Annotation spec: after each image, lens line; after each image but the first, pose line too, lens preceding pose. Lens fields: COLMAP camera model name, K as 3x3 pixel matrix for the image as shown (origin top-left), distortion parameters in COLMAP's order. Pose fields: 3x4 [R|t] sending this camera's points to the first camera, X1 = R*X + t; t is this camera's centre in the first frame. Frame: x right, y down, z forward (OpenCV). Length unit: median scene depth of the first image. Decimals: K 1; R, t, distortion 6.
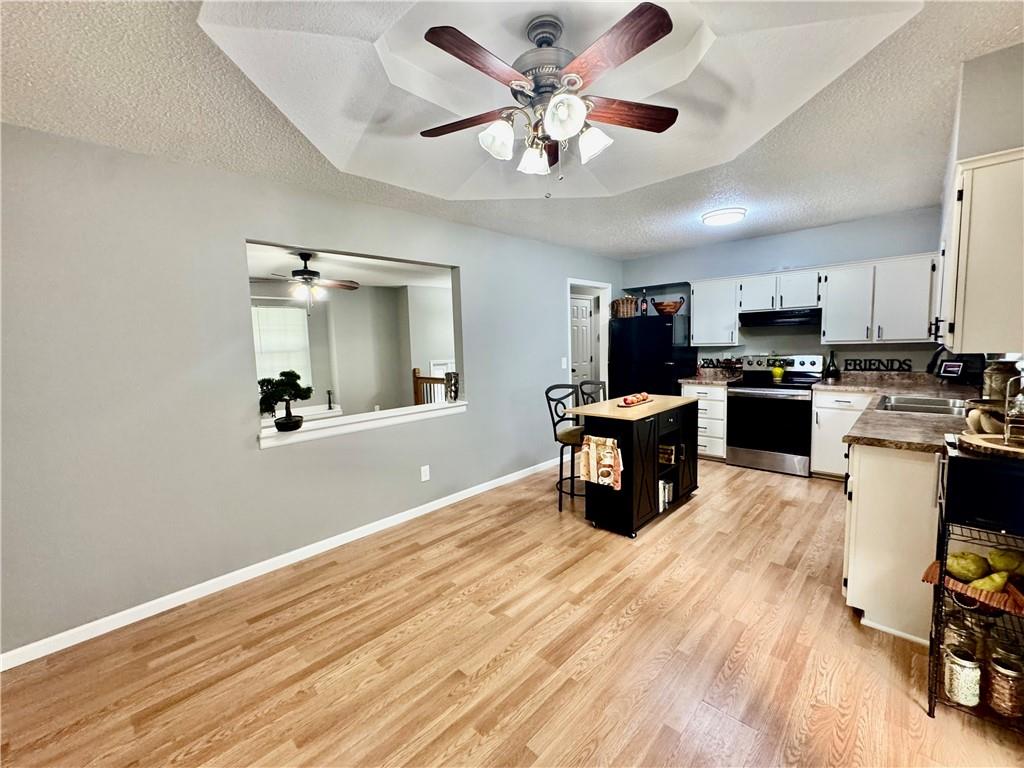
lens RADIAL K [[422.0, 0, 514.1], [0, 422.0, 381.4], [0, 0, 1]] dist [-0.001009, -0.000060]
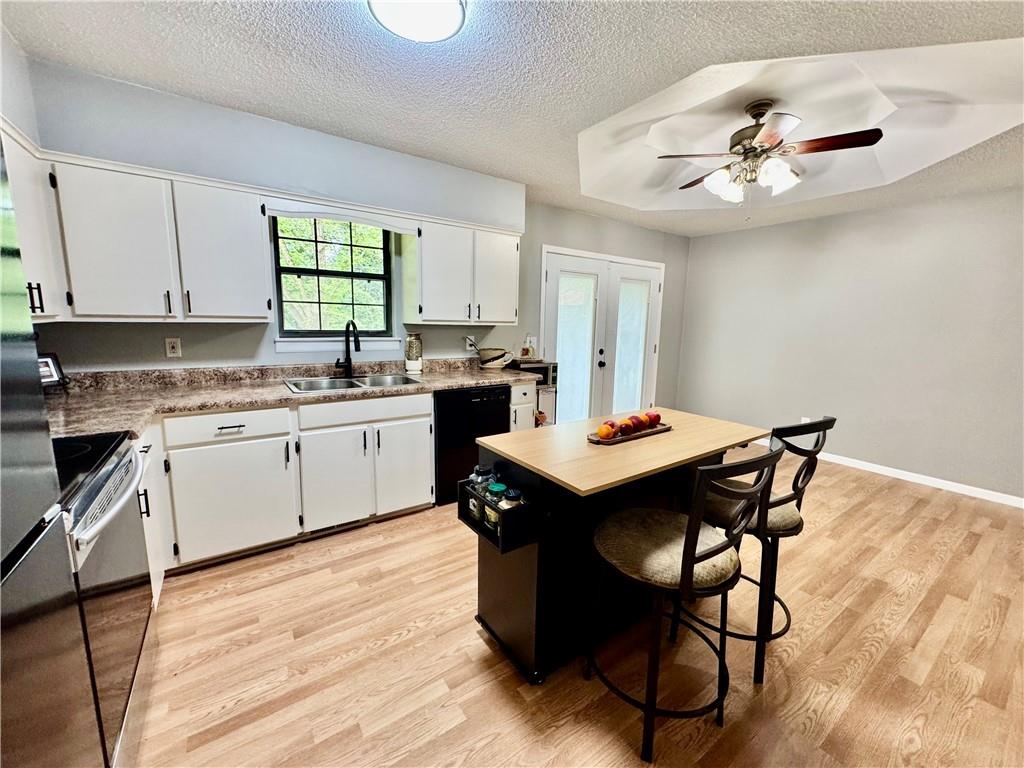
lens RADIAL K [[408.7, 0, 502.7], [0, 408.7, 390.5], [0, 0, 1]] dist [-0.003012, 0.000210]
pose [[-0.977394, -0.026930, 0.209704, 0.333323], [0.028873, 0.965561, 0.258568, -0.133613], [-0.209446, 0.258778, -0.942956, 1.452722]]
